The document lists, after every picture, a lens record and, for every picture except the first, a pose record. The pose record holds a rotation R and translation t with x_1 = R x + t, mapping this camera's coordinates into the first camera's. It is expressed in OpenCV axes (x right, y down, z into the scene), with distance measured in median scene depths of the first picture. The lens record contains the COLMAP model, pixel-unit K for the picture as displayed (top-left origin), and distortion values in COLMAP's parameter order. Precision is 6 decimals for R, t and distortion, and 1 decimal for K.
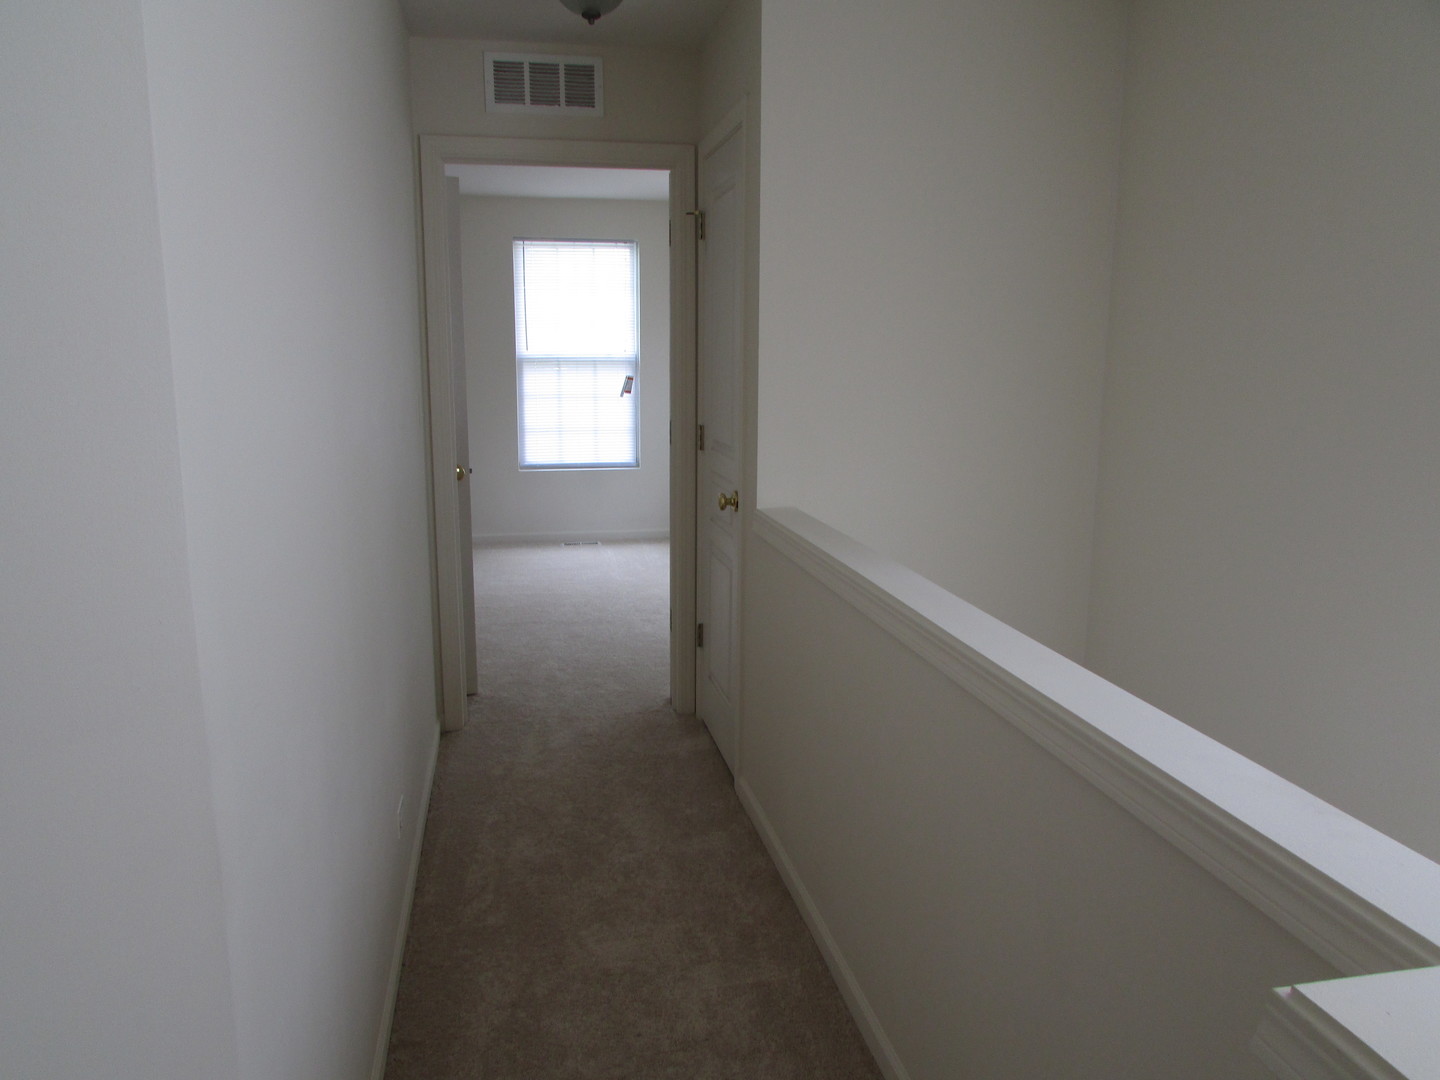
lens RADIAL K [[1058.8, 0, 708.3], [0, 1058.8, 542.4], [0, 0, 1]] dist [-0.016488, 0.000628]
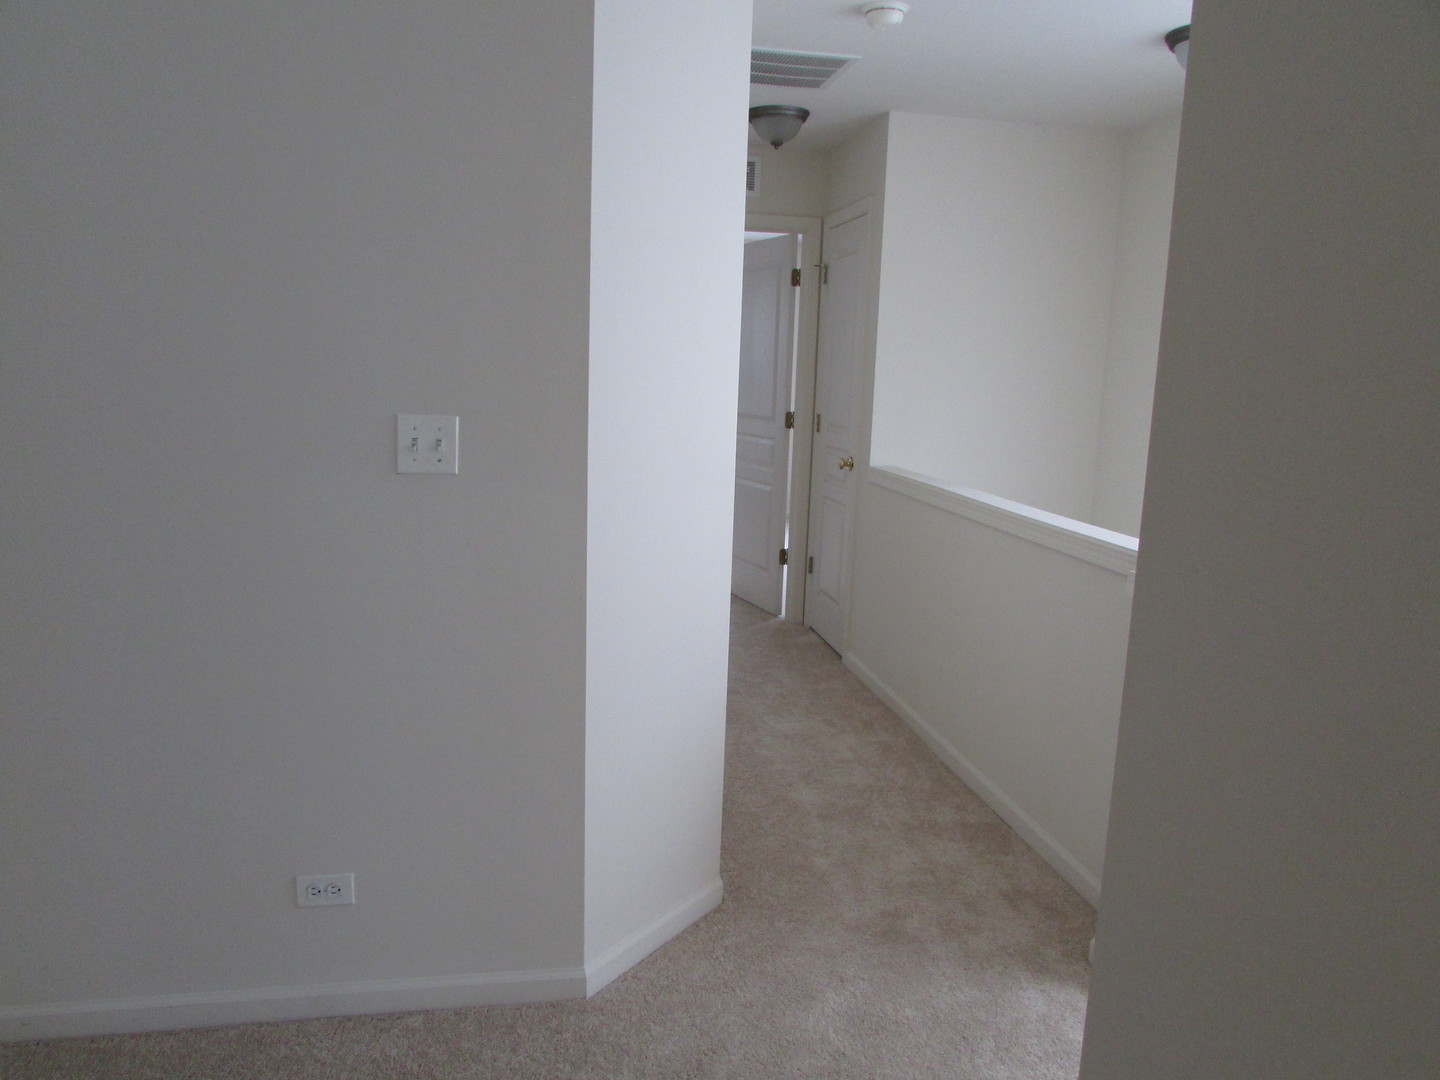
lens RADIAL K [[1058.8, 0, 708.3], [0, 1058.8, 542.4], [0, 0, 1]] dist [-0.016488, 0.000628]
pose [[0.999390, 0.032392, -0.013079, -0.135059], [-0.032613, 0.999322, -0.017106, 0.092747], [0.012516, 0.017522, 0.999768, -0.430742]]
